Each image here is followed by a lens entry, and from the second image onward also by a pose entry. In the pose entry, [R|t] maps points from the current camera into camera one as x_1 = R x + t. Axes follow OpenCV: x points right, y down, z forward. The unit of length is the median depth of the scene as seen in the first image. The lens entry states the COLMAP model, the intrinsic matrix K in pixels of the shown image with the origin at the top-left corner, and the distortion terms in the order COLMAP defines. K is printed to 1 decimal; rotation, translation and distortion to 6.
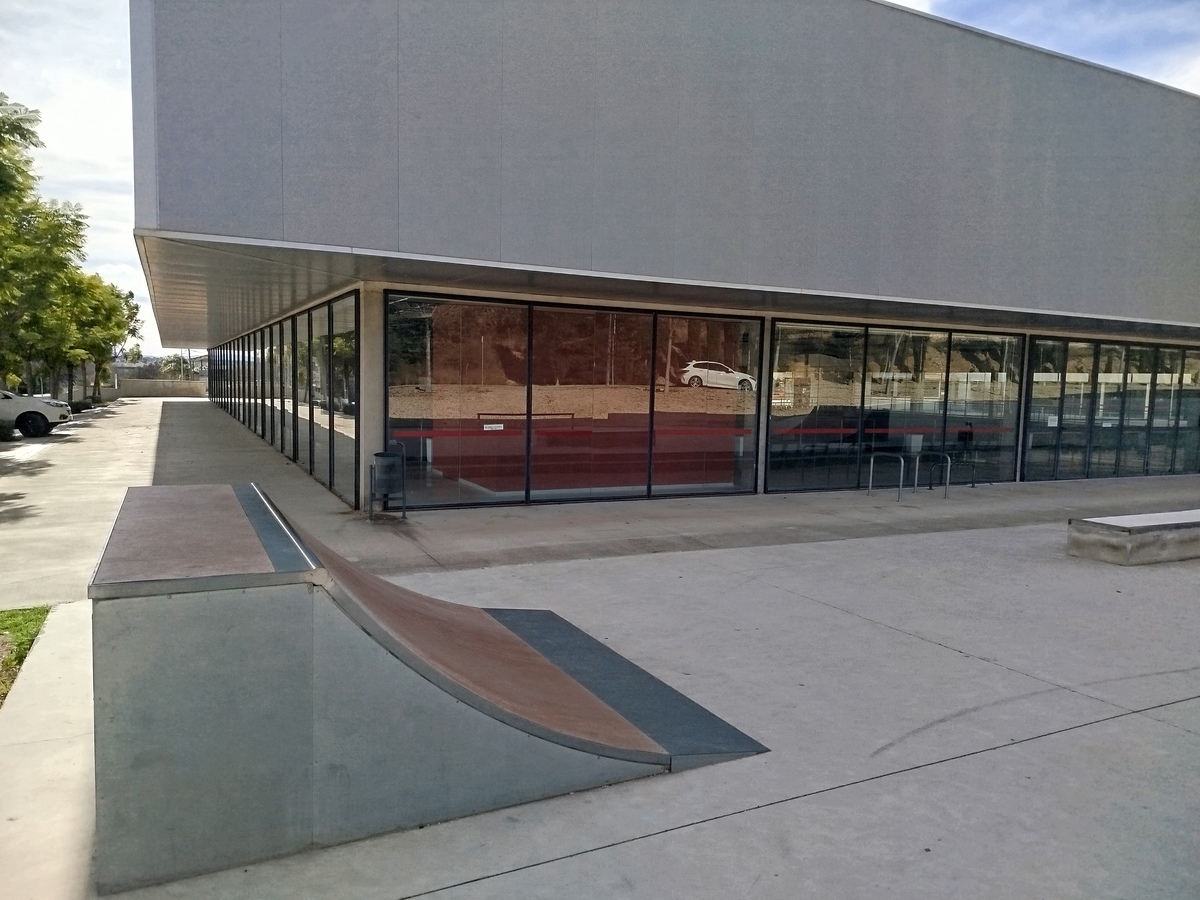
lens RADIAL K [[832.0, 0, 600.0], [0, 832.0, 450.0], [0, 0, 1]] dist [0.022169, -0.002099]
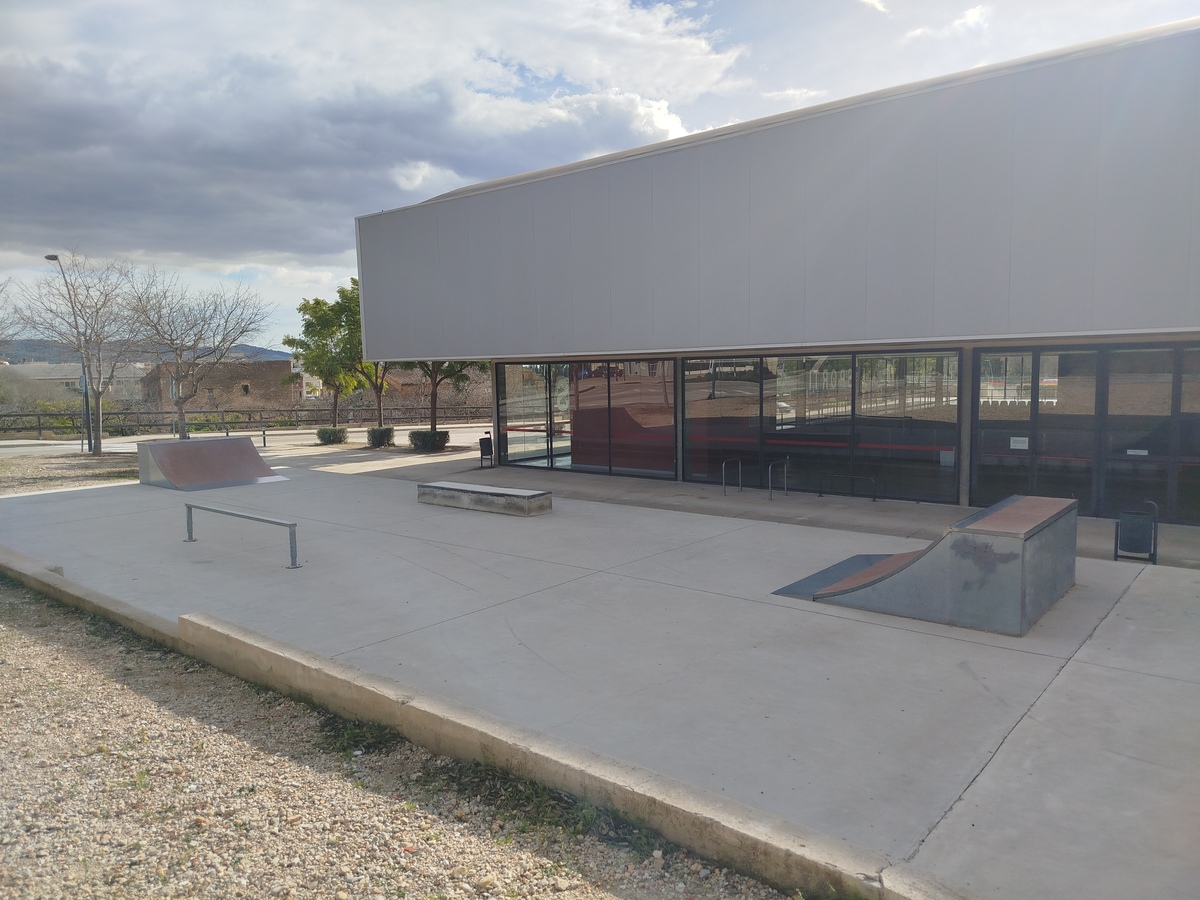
lens RADIAL K [[832.0, 0, 600.0], [0, 832.0, 450.0], [0, 0, 1]] dist [0.022169, -0.002099]
pose [[0.398863, 0.055441, -0.915333, 1.422898], [-0.048534, 0.998048, 0.039302, -0.048605], [0.915725, 0.028748, 0.400775, 0.313710]]
